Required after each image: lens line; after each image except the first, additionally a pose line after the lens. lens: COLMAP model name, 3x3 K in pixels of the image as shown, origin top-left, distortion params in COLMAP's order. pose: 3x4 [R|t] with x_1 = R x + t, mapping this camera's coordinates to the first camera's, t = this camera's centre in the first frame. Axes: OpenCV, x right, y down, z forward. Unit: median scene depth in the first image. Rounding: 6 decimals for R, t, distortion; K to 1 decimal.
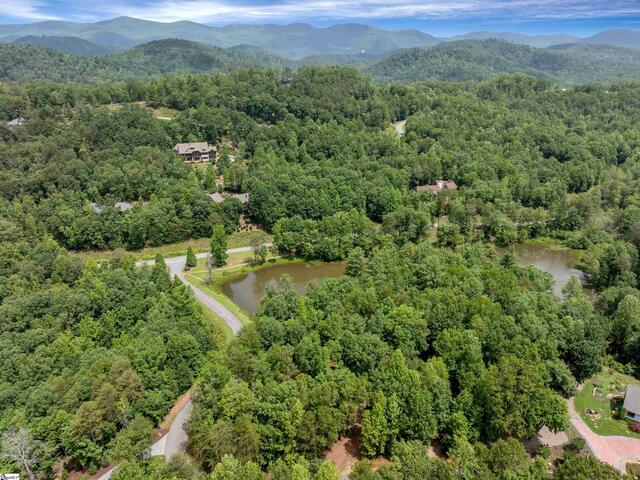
lens RADIAL K [[446.9, 0, 320.0], [0, 446.9, 240.0], [0, 0, 1]] dist [-0.039378, 0.002981]
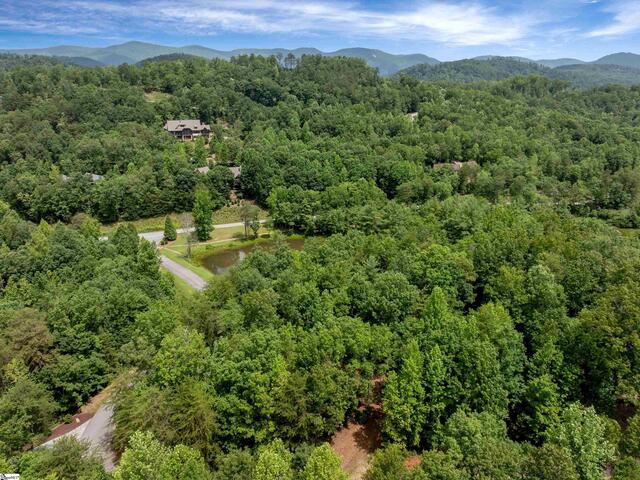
lens RADIAL K [[446.9, 0, 320.0], [0, 446.9, 240.0], [0, 0, 1]] dist [-0.039378, 0.002981]
pose [[0.999895, 0.006276, -0.013060, 0.005910], [-0.006974, 0.998510, -0.054116, 0.097890], [0.012701, 0.054201, 0.998449, 0.157601]]
